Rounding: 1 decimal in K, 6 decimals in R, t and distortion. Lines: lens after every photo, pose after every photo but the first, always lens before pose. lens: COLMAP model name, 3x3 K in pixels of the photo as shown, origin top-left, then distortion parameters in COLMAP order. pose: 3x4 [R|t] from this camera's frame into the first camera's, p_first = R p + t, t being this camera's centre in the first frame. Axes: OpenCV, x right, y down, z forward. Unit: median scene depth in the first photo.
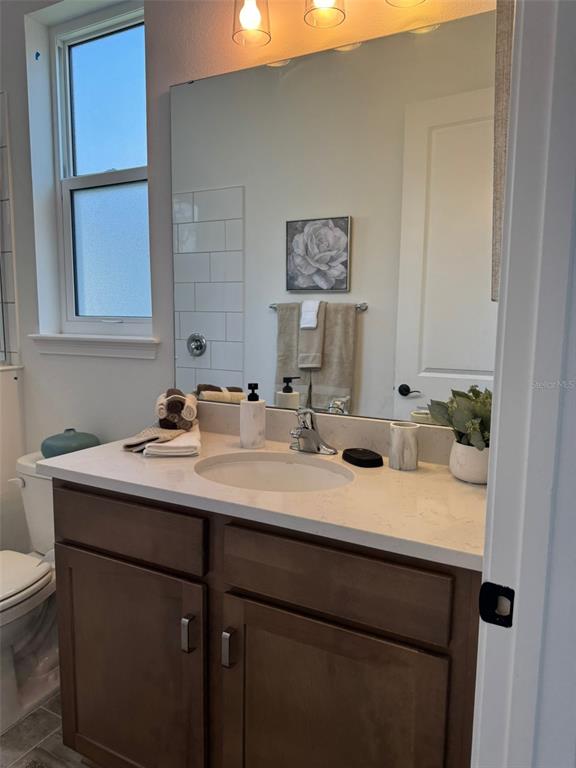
lens RADIAL K [[528.9, 0, 291.5], [0, 528.9, 386.1], [0, 0, 1]] dist [0.021561, -0.030751]
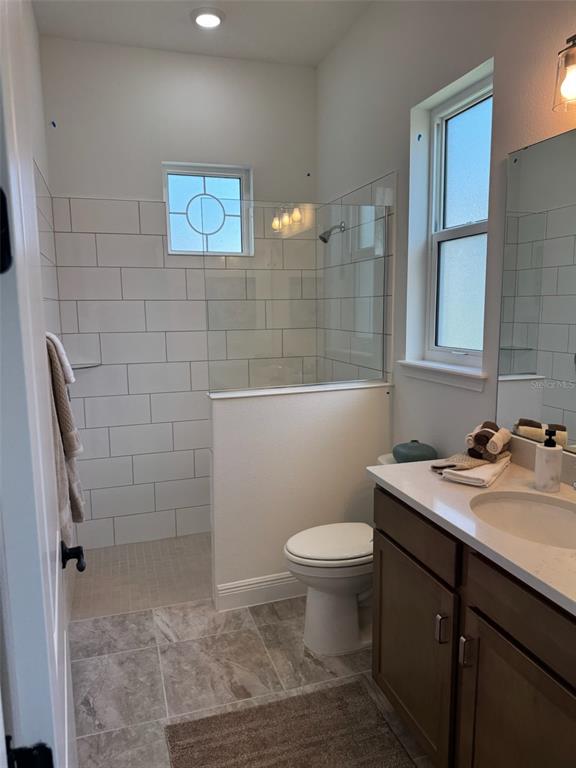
lens RADIAL K [[528.9, 0, 292.4], [0, 528.9, 382.3], [0, 0, 1]] dist [0.021561, -0.030751]
pose [[0.718814, 0.077527, -0.690867, 0.237834], [-0.069014, 0.996811, 0.040054, -0.090571], [0.691769, 0.018888, 0.721872, -0.106774]]
